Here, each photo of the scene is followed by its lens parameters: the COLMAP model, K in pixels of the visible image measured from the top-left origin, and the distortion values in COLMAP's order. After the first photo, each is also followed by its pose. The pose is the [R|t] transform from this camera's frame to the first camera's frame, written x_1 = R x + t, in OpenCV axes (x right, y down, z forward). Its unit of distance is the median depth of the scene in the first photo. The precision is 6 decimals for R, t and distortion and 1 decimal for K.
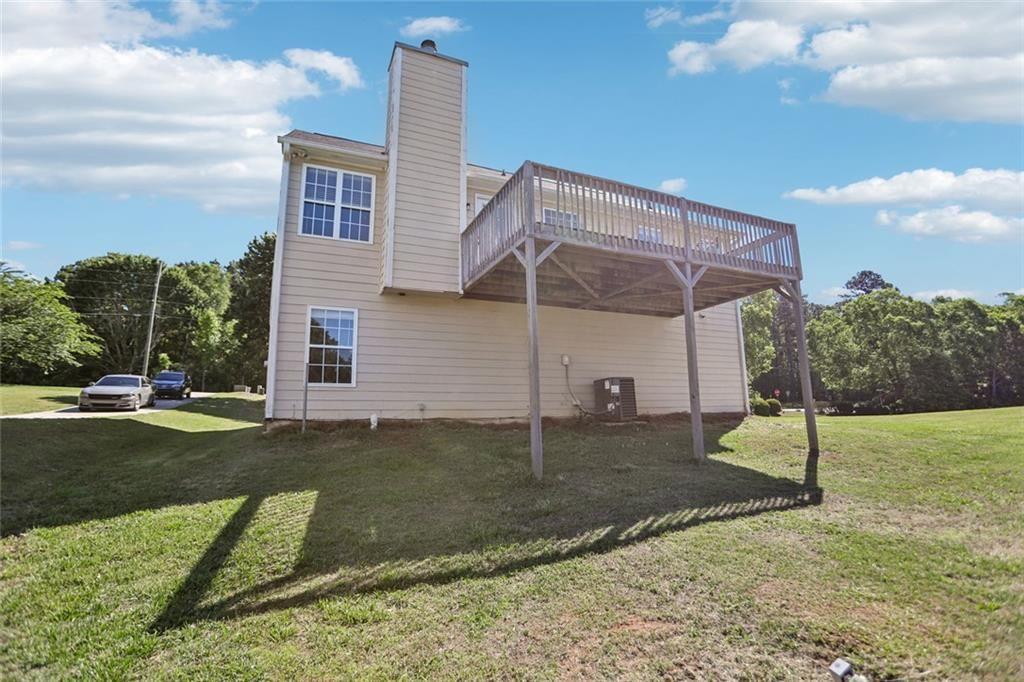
lens RADIAL K [[475.2, 0, 512.0], [0, 475.2, 341.0], [0, 0, 1]] dist [-0.097009, 0.041437]
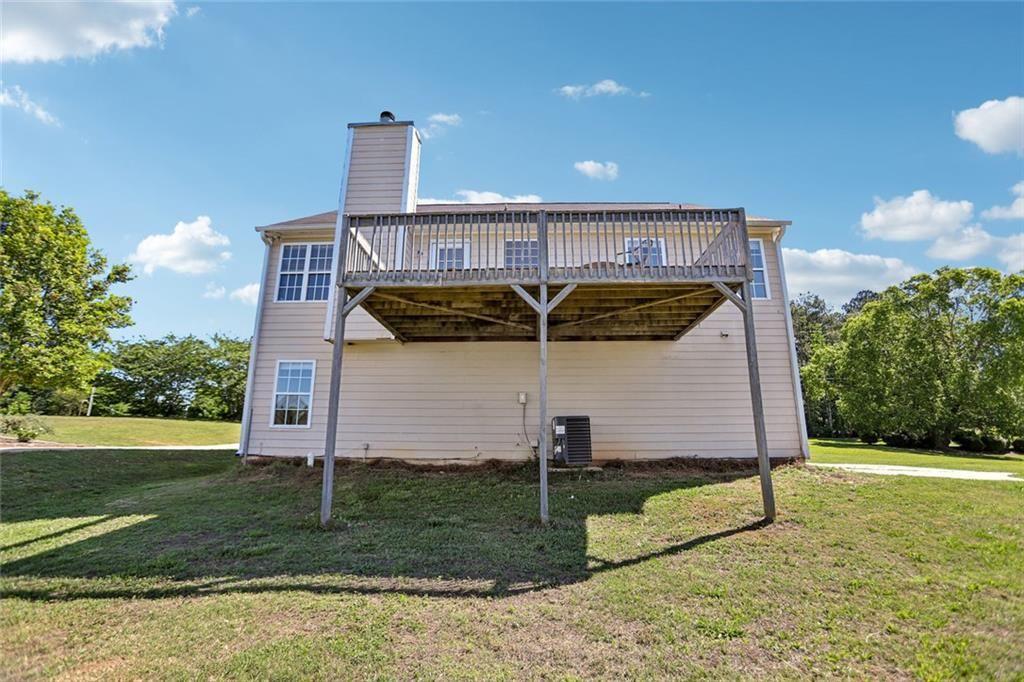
lens RADIAL K [[475.2, 0, 512.0], [0, 475.2, 341.0], [0, 0, 1]] dist [-0.097009, 0.041437]
pose [[0.895986, -0.081308, -0.436575, 0.604849], [0.052933, 0.995641, -0.076793, -0.000568], [0.440916, 0.045696, 0.896385, 0.178501]]
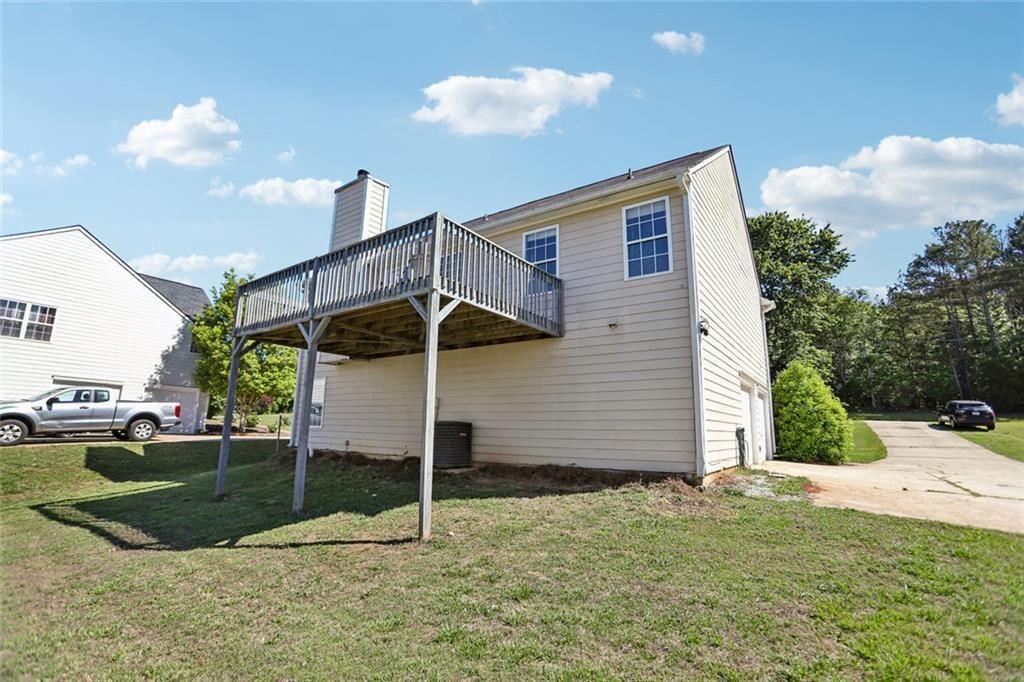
lens RADIAL K [[475.2, 0, 512.0], [0, 475.2, 341.0], [0, 0, 1]] dist [-0.097009, 0.041437]
pose [[0.499639, -0.135275, -0.855606, 1.300943], [0.115610, 0.989308, -0.088902, 0.021515], [0.858484, -0.054497, 0.509936, 0.740639]]
